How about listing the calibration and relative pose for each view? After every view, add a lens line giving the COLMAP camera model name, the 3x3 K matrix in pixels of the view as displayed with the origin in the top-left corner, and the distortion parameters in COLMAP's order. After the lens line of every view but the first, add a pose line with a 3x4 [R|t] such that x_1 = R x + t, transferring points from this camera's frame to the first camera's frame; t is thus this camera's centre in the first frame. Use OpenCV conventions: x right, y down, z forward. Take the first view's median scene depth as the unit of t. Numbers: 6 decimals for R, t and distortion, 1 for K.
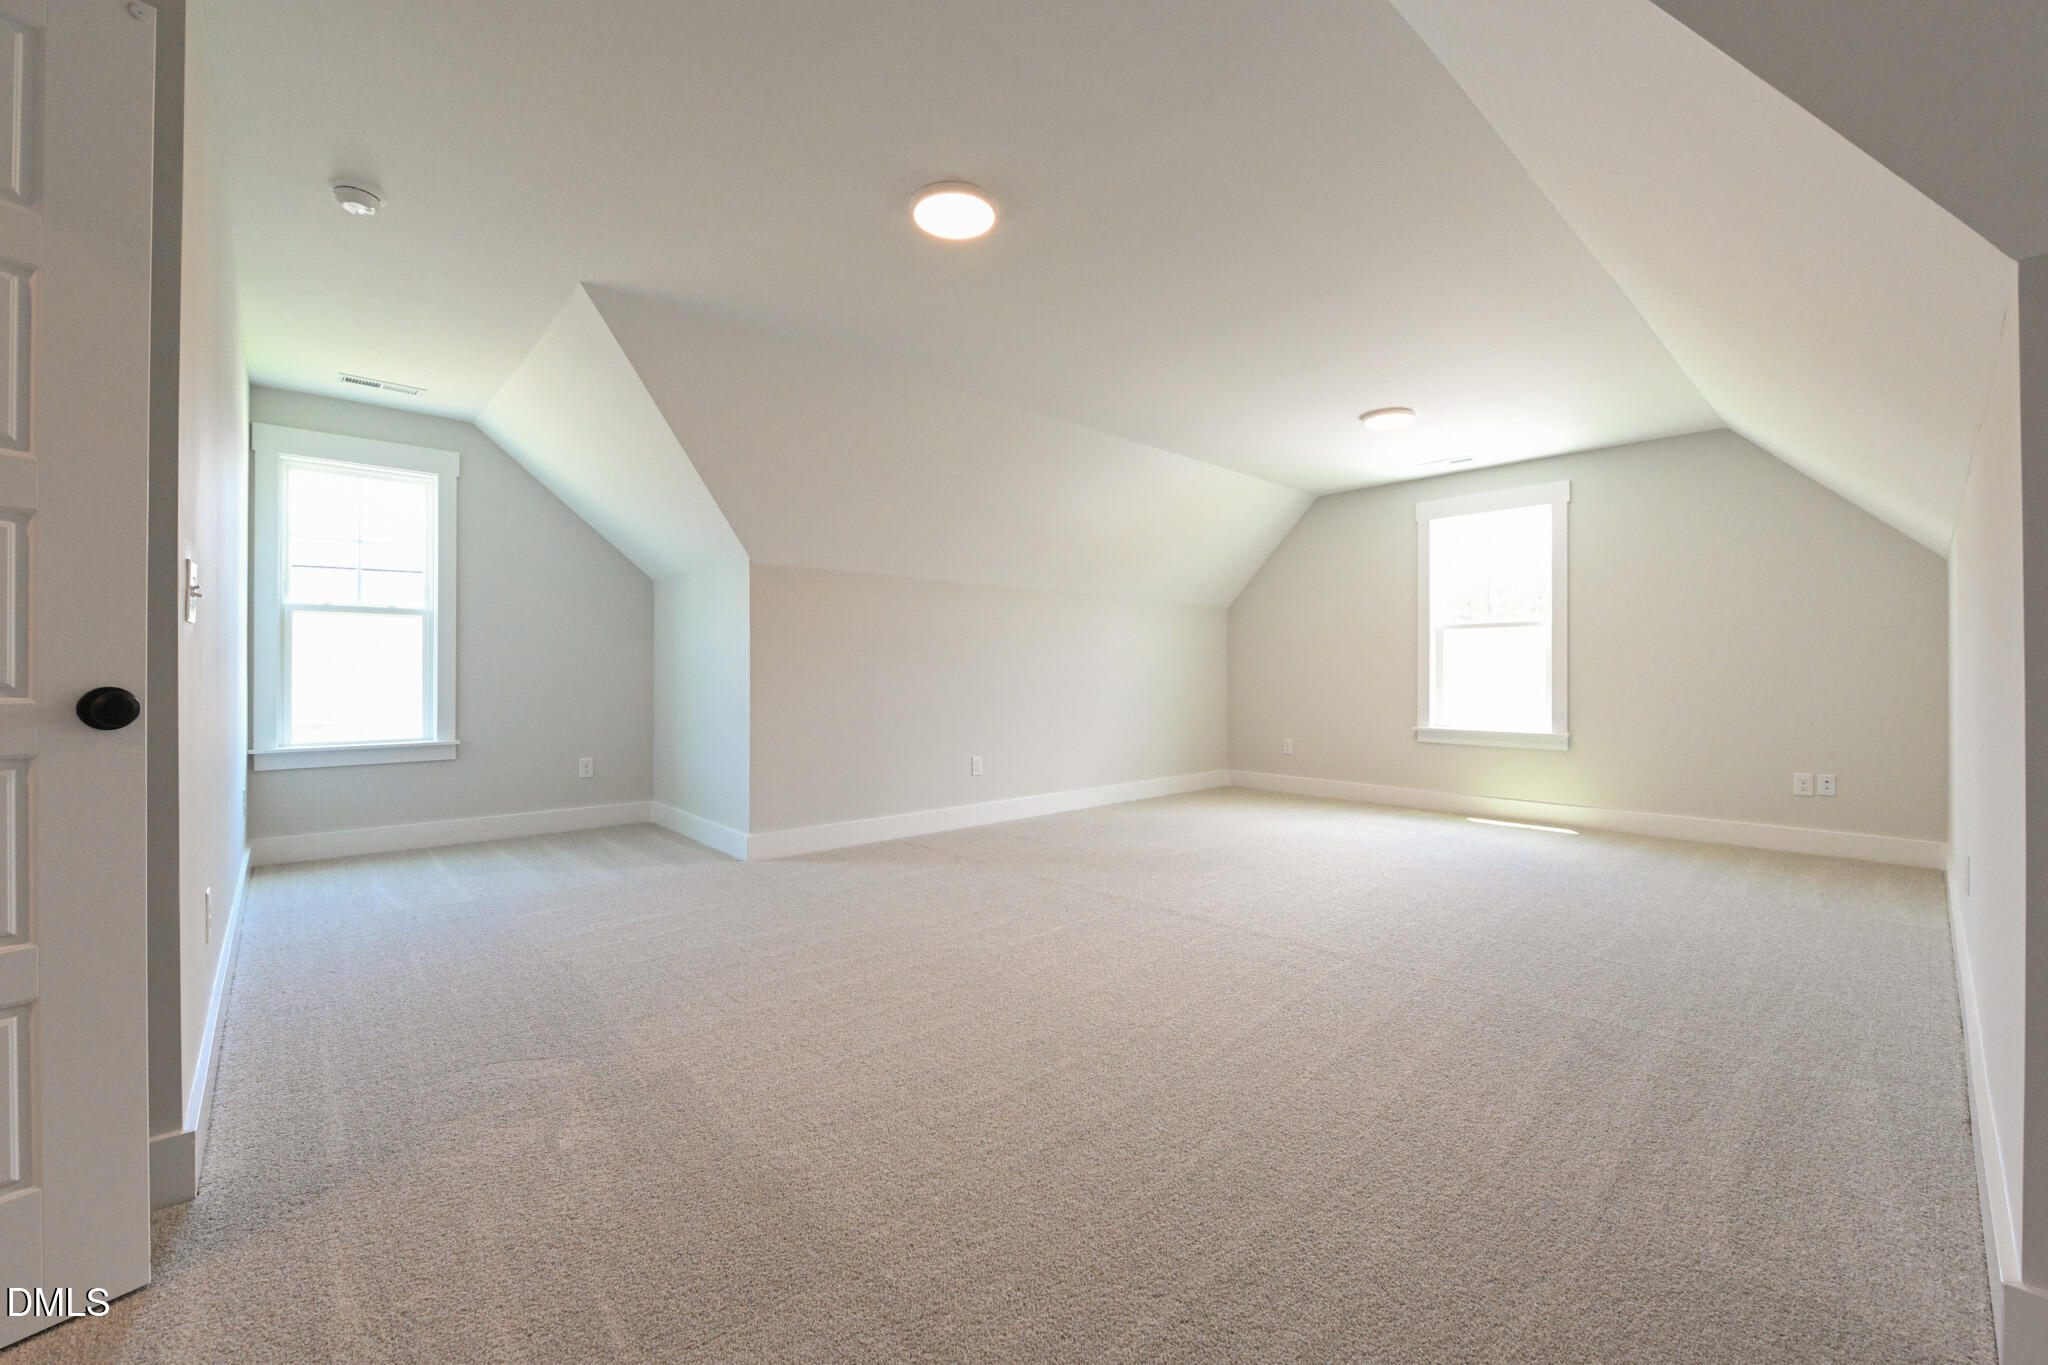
lens RADIAL K [[803.9, 0, 1024.3], [0, 803.9, 672.0], [0, 0, 1]] dist [-0.015007, -0.000124]
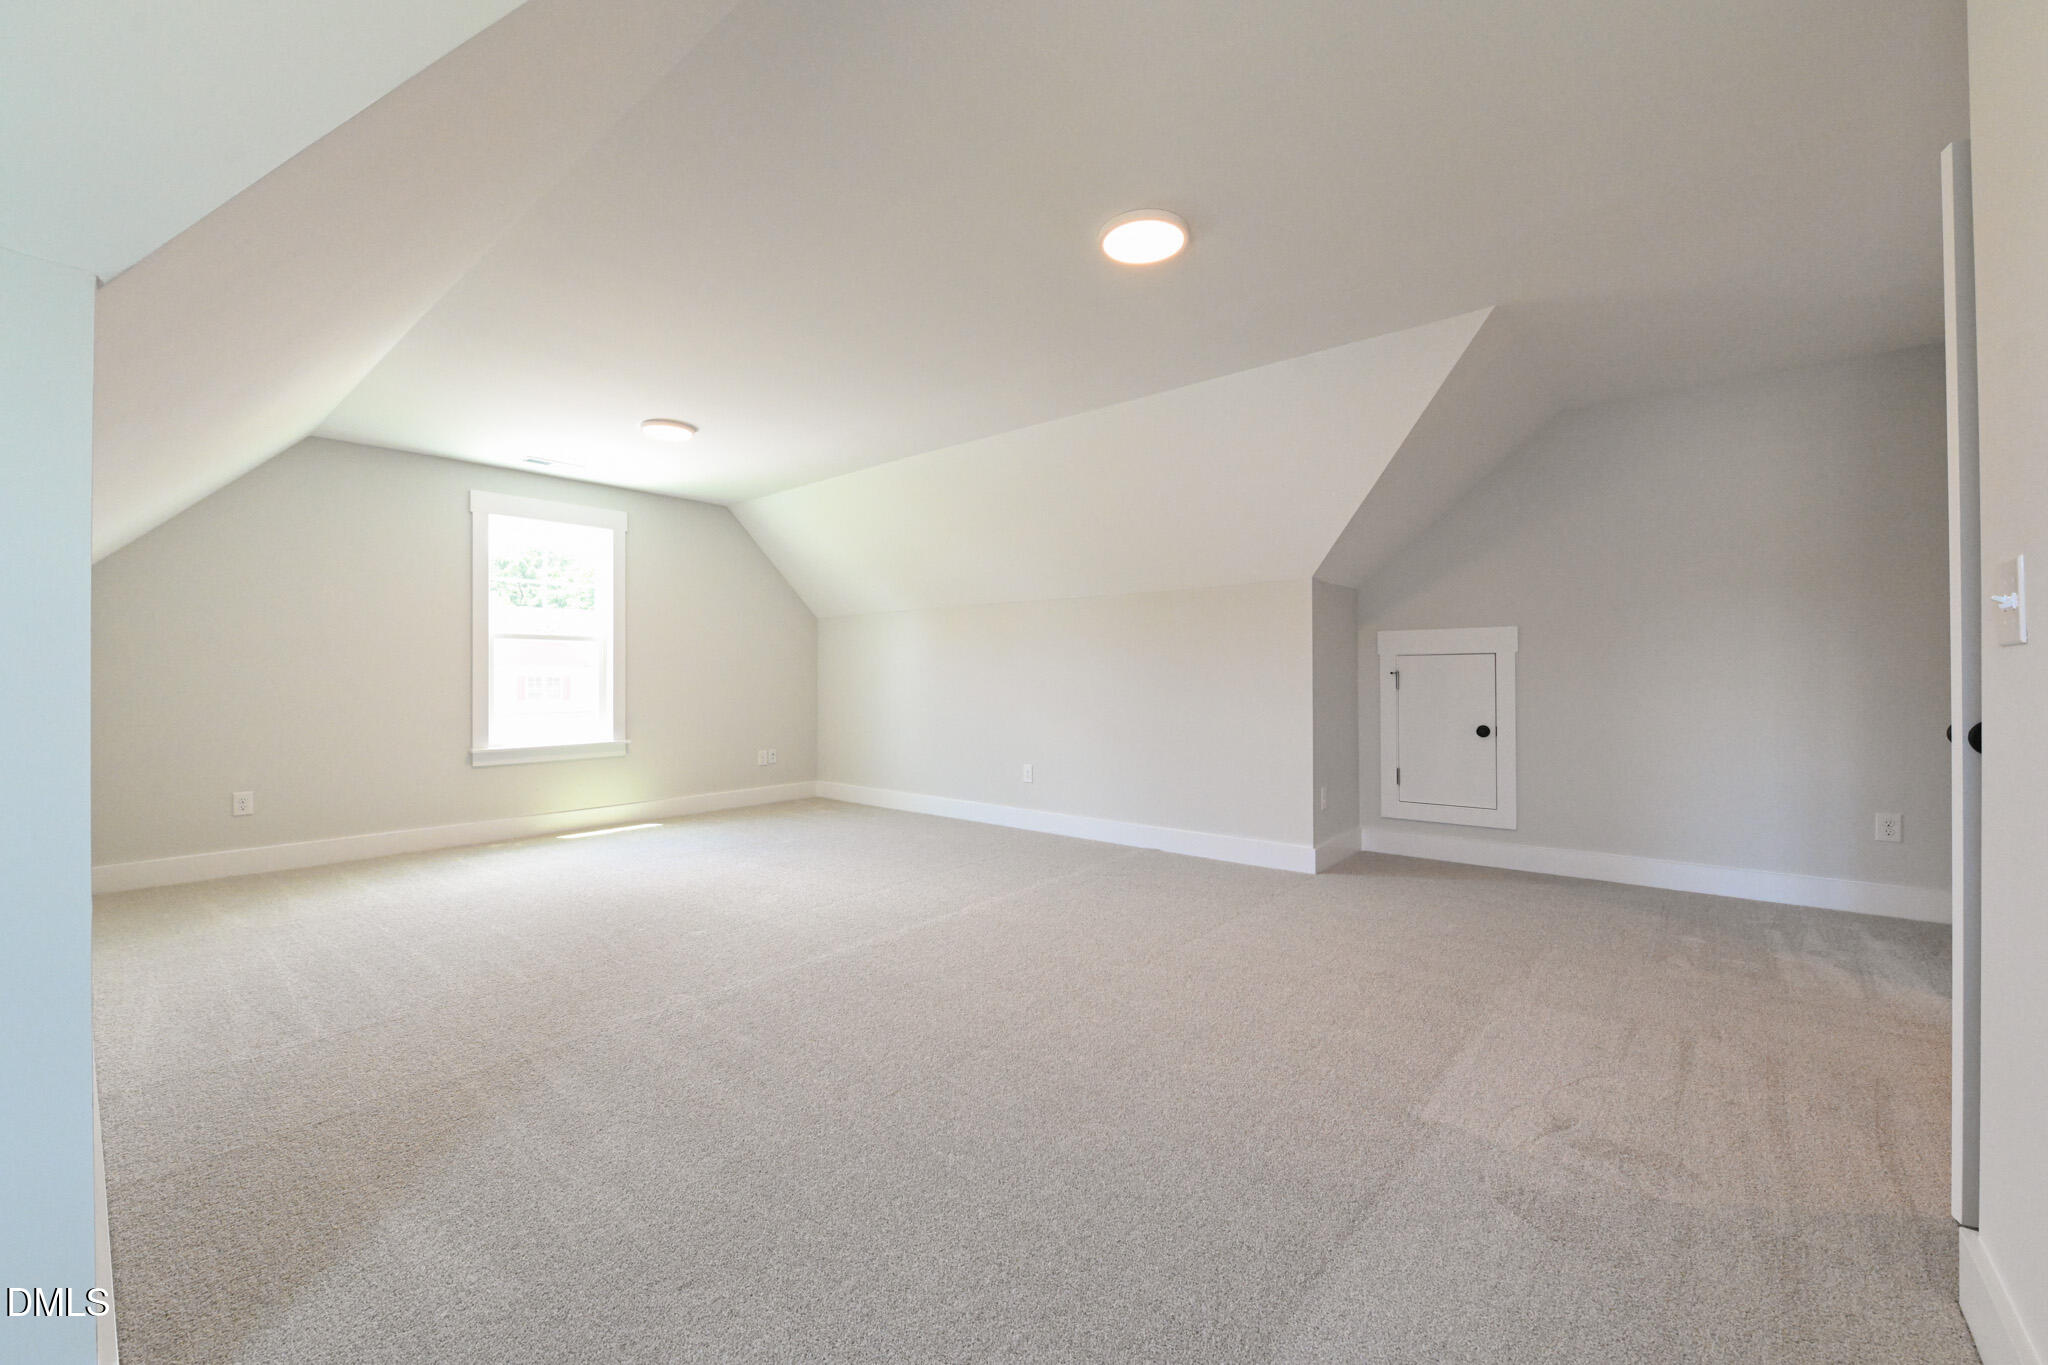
lens RADIAL K [[803.9, 0, 1024.3], [0, 803.9, 672.0], [0, 0, 1]] dist [-0.015007, -0.000124]
pose [[-0.138556, 0.010037, 0.990304, -0.464101], [0.003777, 0.999947, -0.009606, -0.004467], [-0.990347, 0.002410, -0.138587, 0.559666]]
